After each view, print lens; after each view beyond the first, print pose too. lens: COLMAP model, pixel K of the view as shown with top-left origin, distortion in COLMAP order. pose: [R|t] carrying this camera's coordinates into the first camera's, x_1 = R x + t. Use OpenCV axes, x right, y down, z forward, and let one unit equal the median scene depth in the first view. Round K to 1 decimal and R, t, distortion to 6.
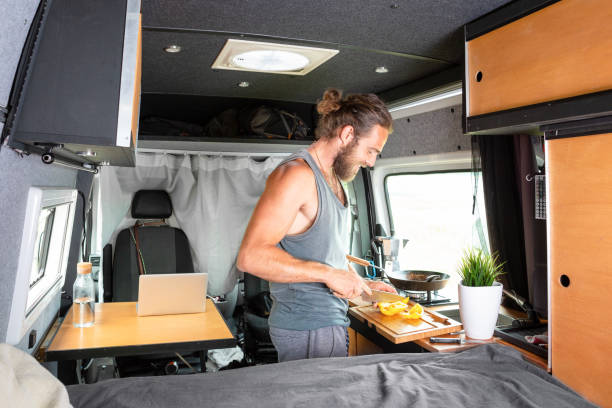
lens RADIAL K [[469.5, 0, 293.6], [0, 469.5, 203.7], [0, 0, 1]] dist [-0.003663, -0.001912]
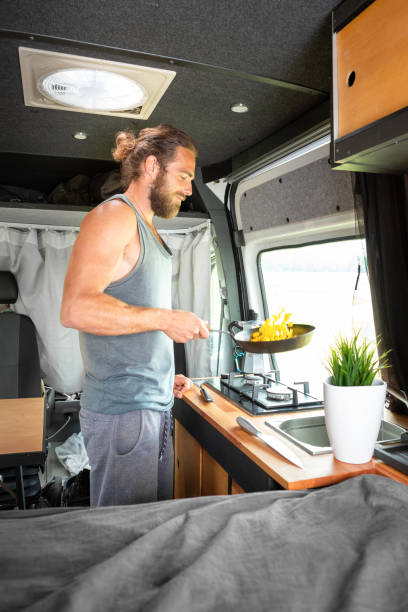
lens RADIAL K [[469.5, 0, 203.9], [0, 469.5, 294.8], [0, 0, 1]] dist [-0.003663, -0.001912]
pose [[0.999799, 0.003131, 0.019816, 0.114300], [-0.003008, 0.999976, -0.006243, 0.032915], [-0.019835, 0.006183, 0.999784, 0.219715]]
